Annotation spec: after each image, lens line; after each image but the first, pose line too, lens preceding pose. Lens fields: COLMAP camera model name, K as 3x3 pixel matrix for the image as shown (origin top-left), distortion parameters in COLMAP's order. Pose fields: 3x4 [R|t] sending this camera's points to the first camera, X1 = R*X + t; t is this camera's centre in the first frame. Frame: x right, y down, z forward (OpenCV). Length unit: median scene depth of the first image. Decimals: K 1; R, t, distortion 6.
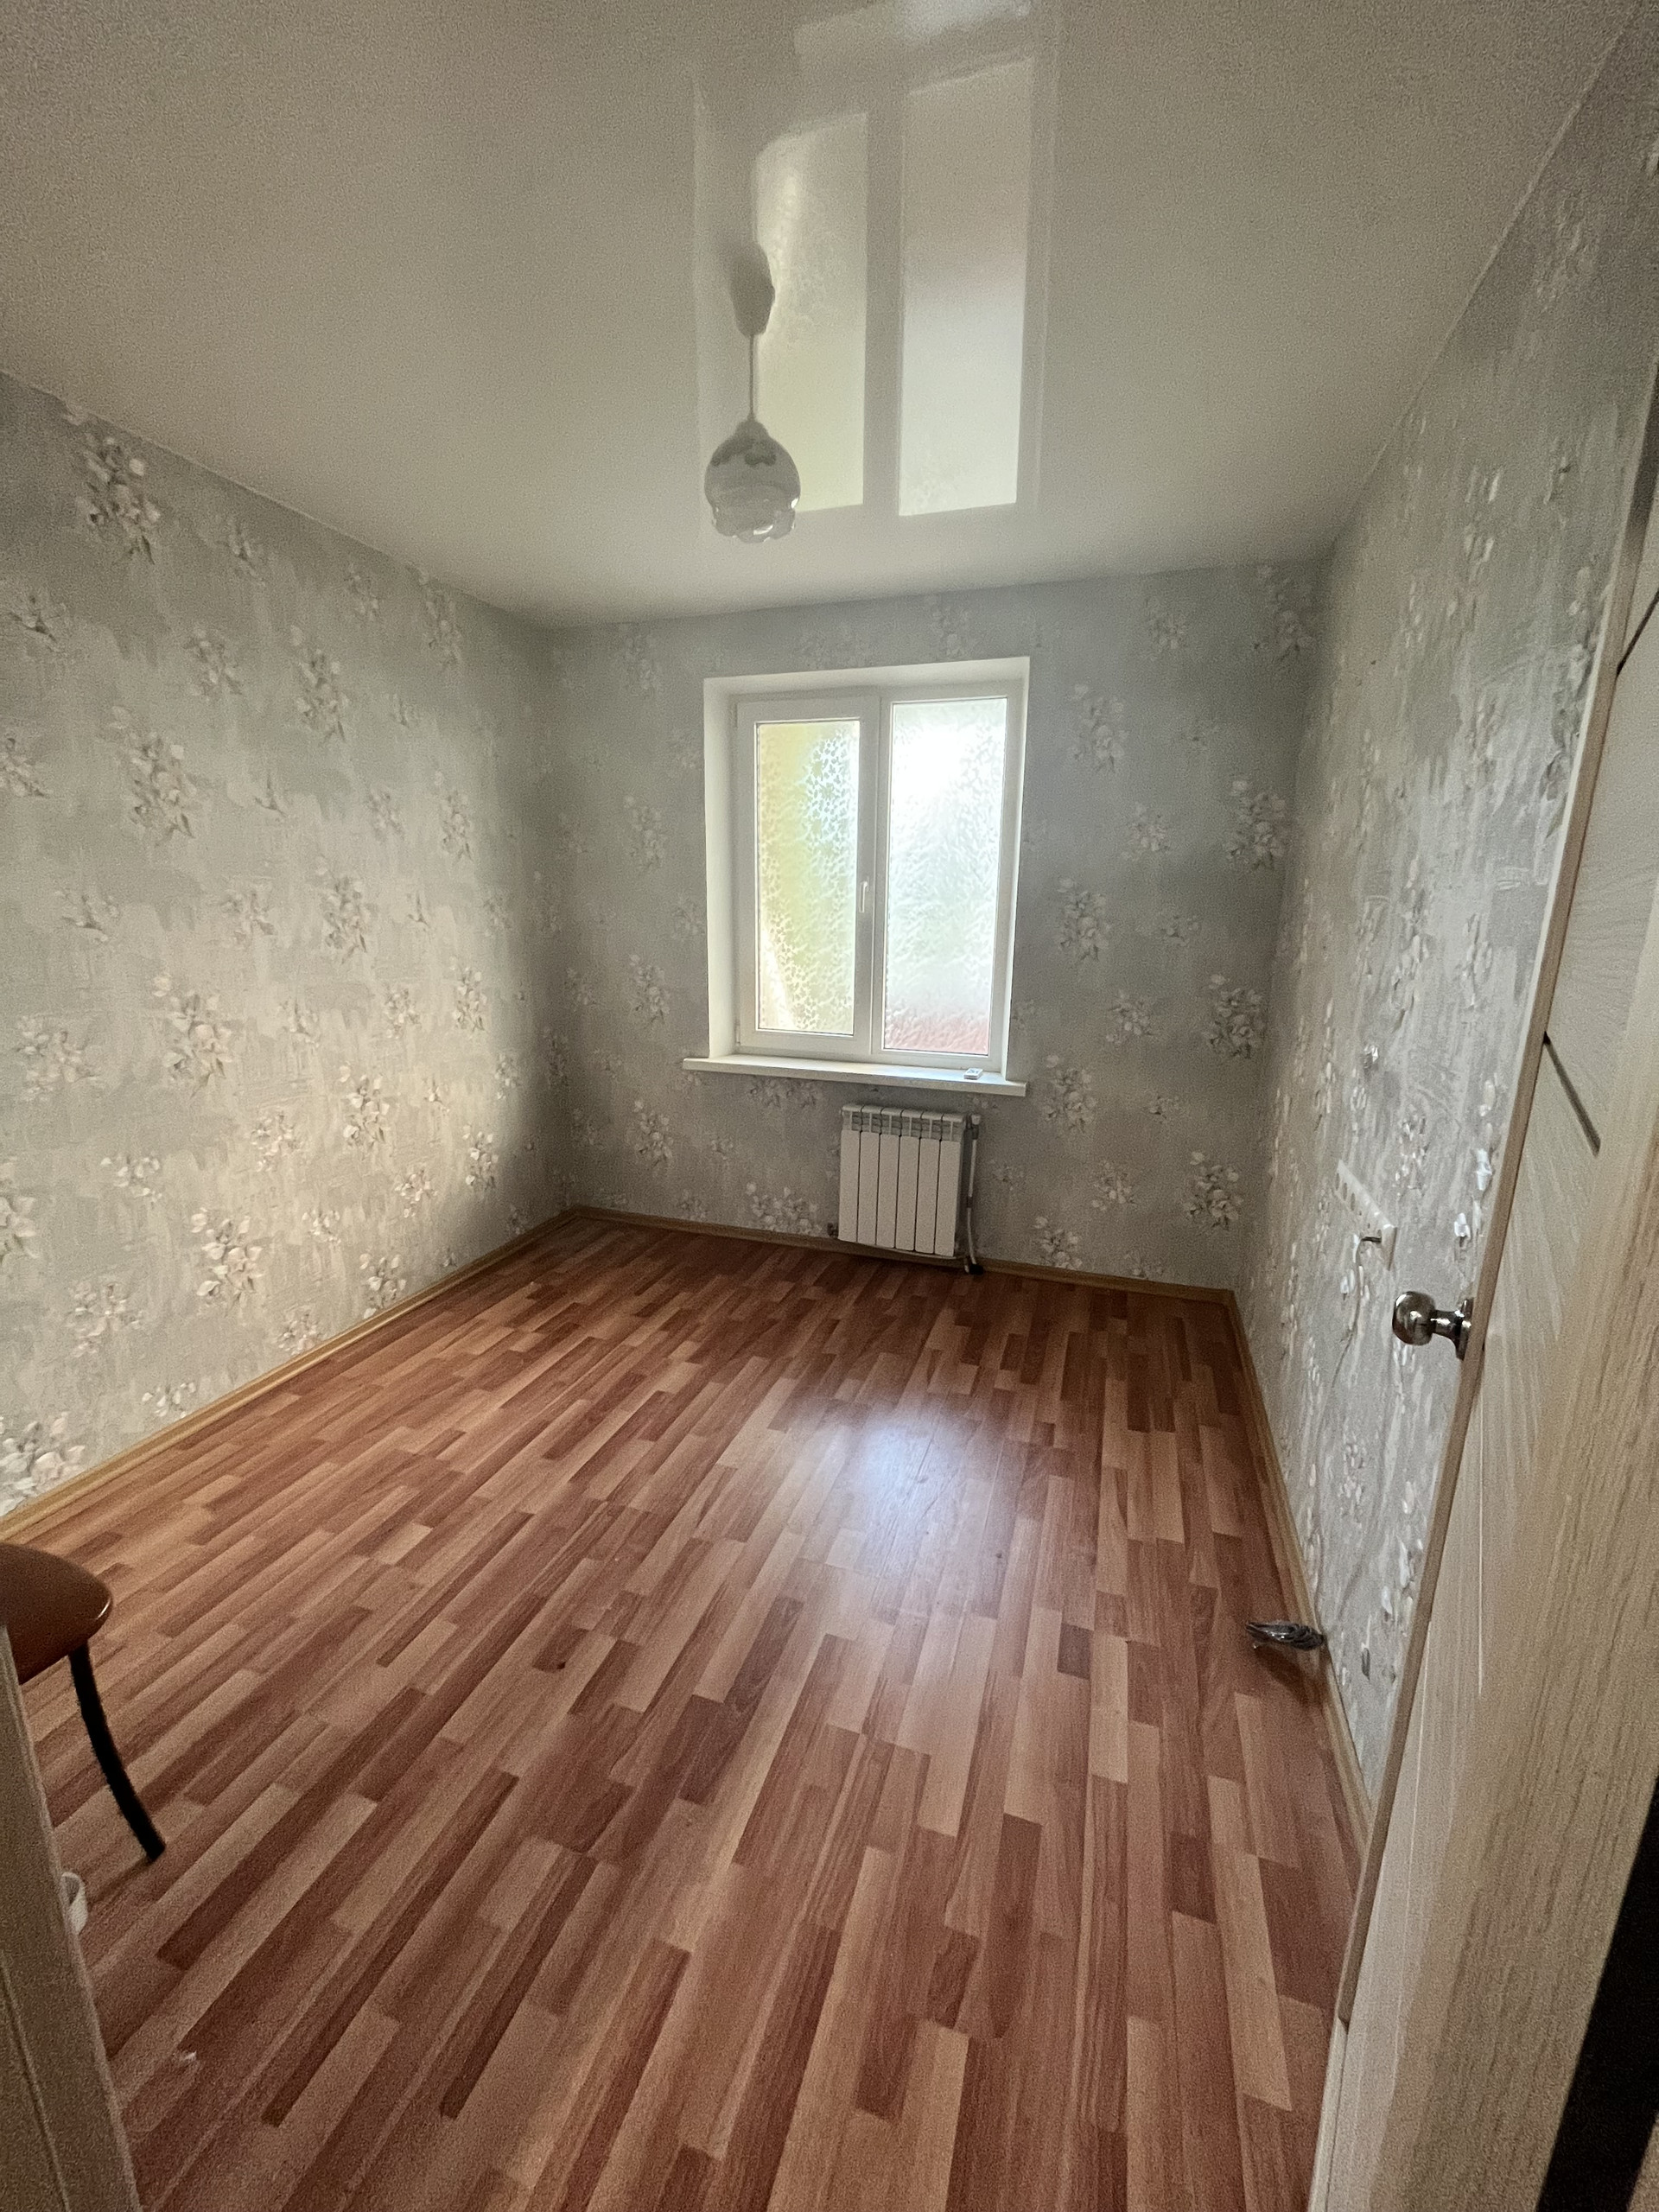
lens RADIAL K [[895.9, 0, 824.8], [0, 895.9, 1111.2], [0, 0, 1]] dist [-0.000291, 0.000002]
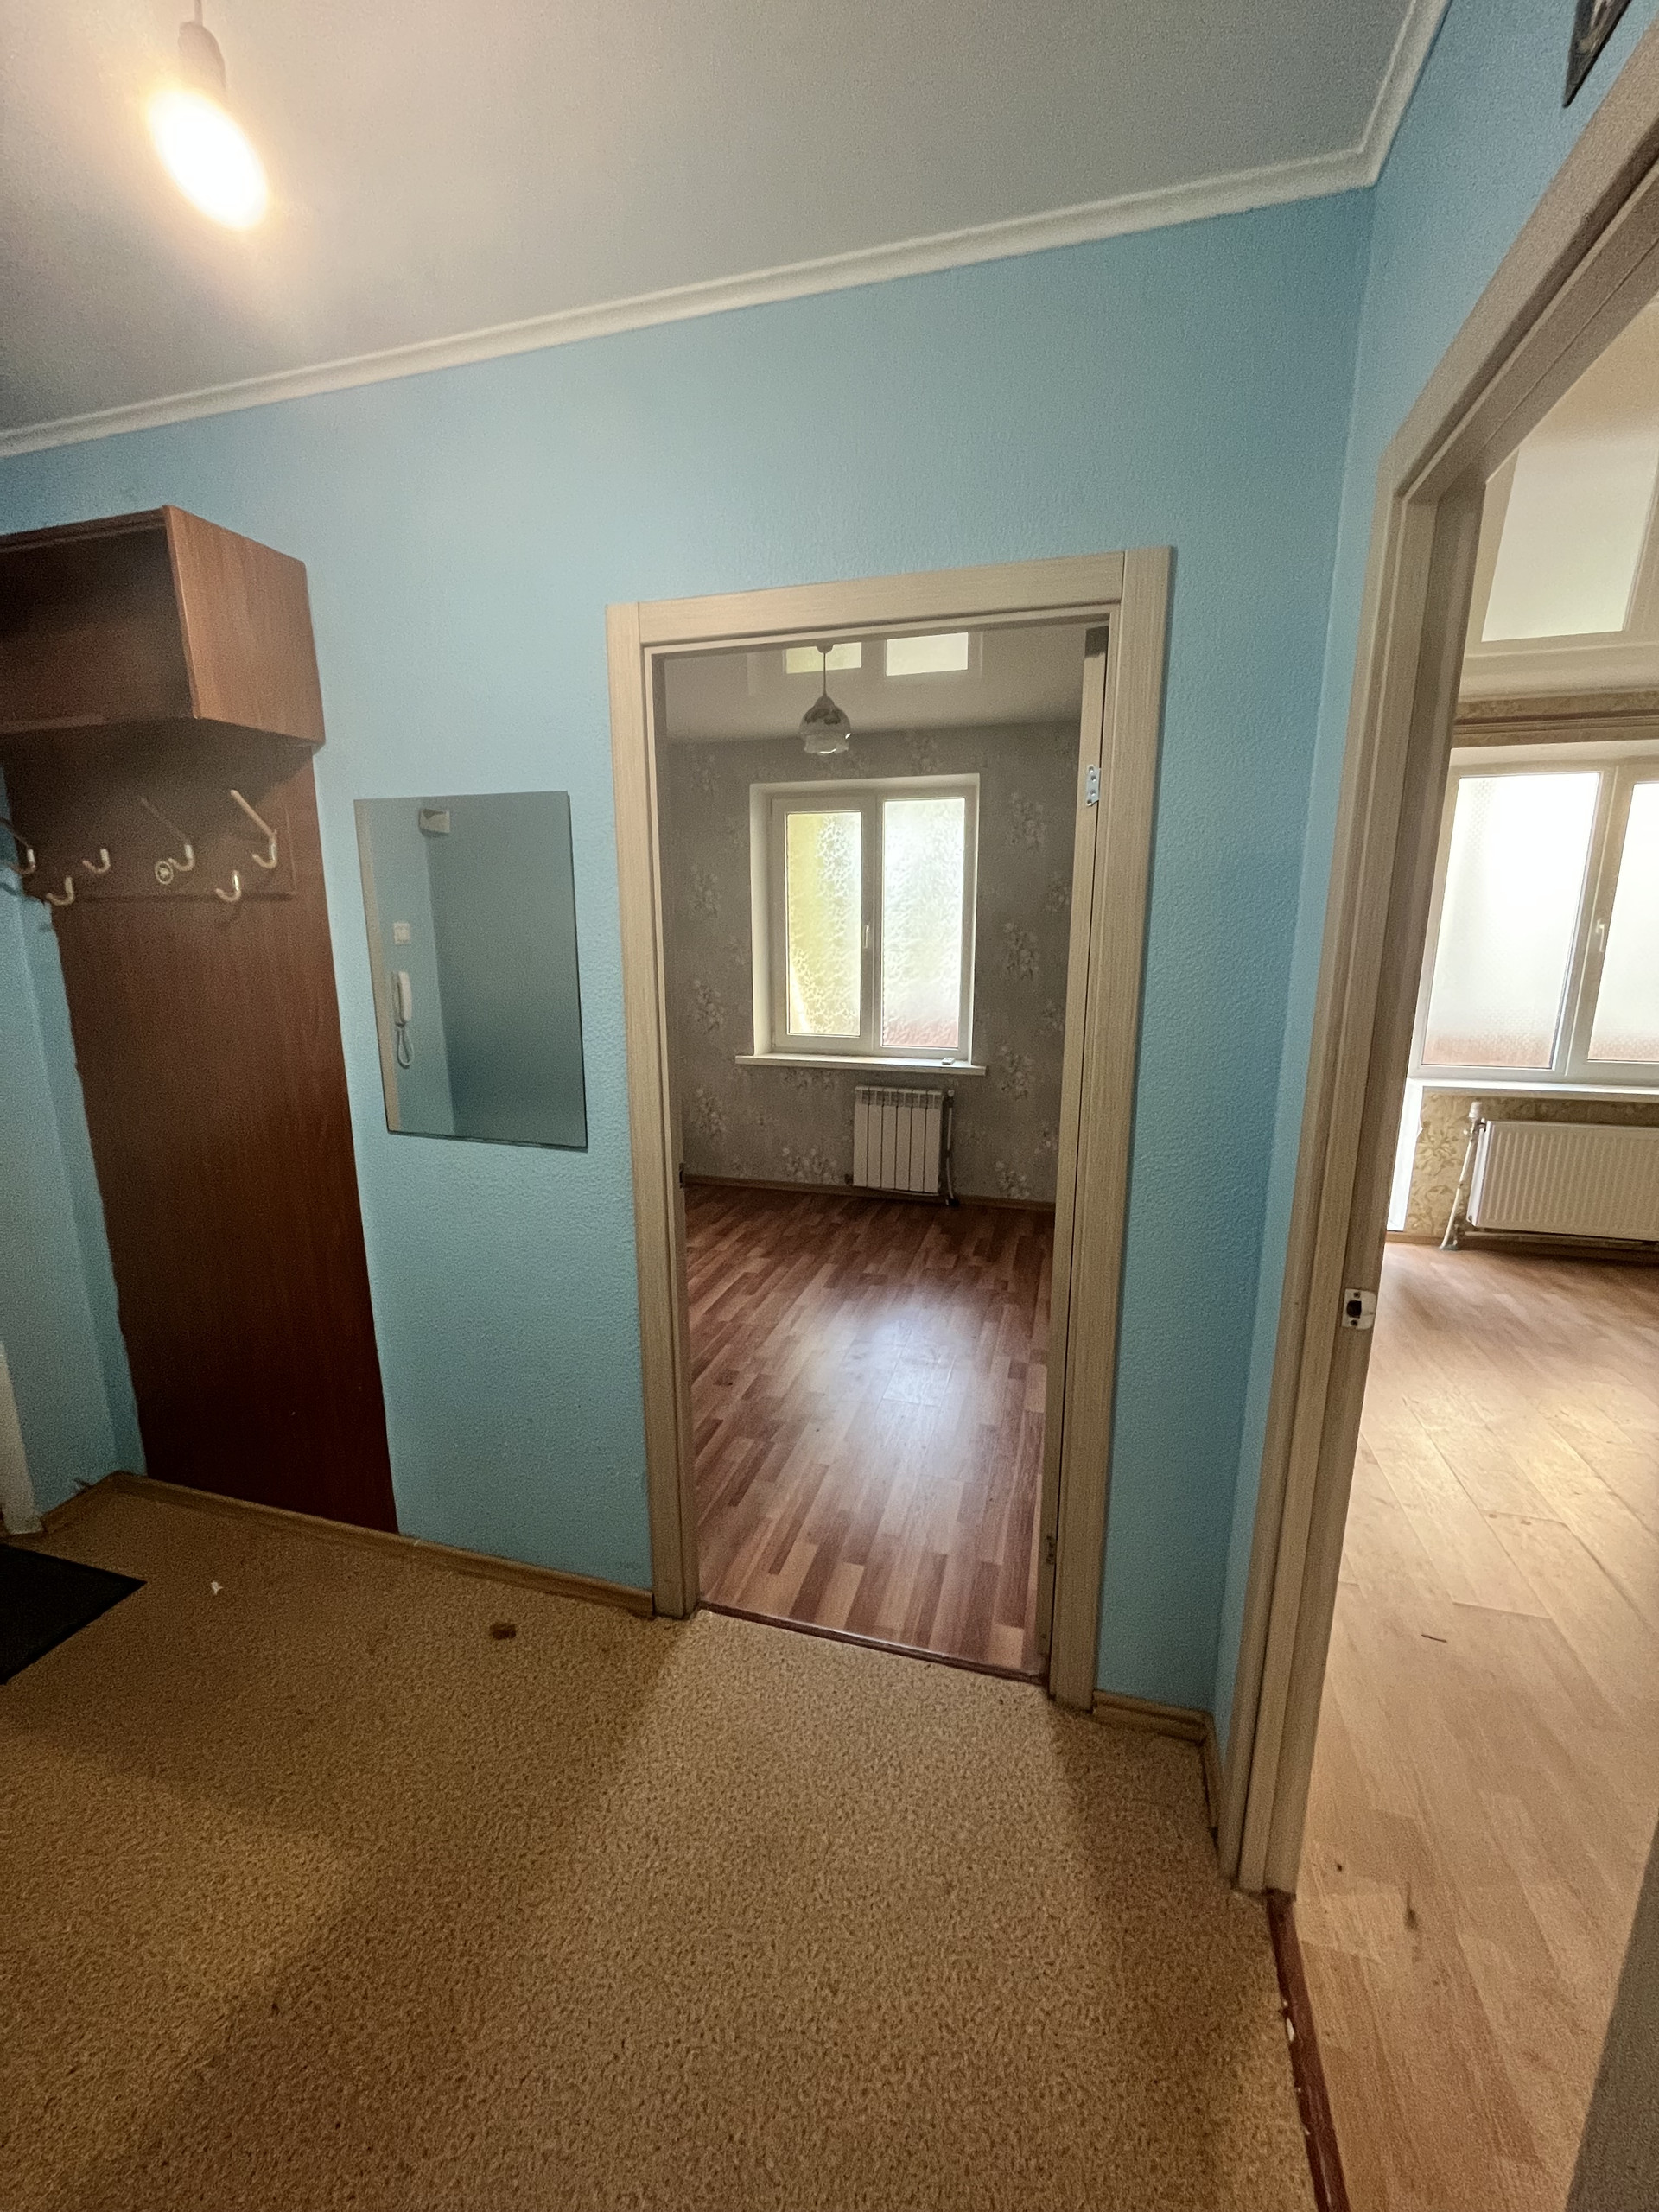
lens RADIAL K [[895.9, 0, 824.8], [0, 895.9, 1111.2], [0, 0, 1]] dist [-0.000291, 0.000002]
pose [[0.999140, -0.022960, 0.034539, -0.077556], [0.023630, 0.999538, -0.019093, 0.058815], [-0.034085, 0.019893, 0.999221, -0.393035]]
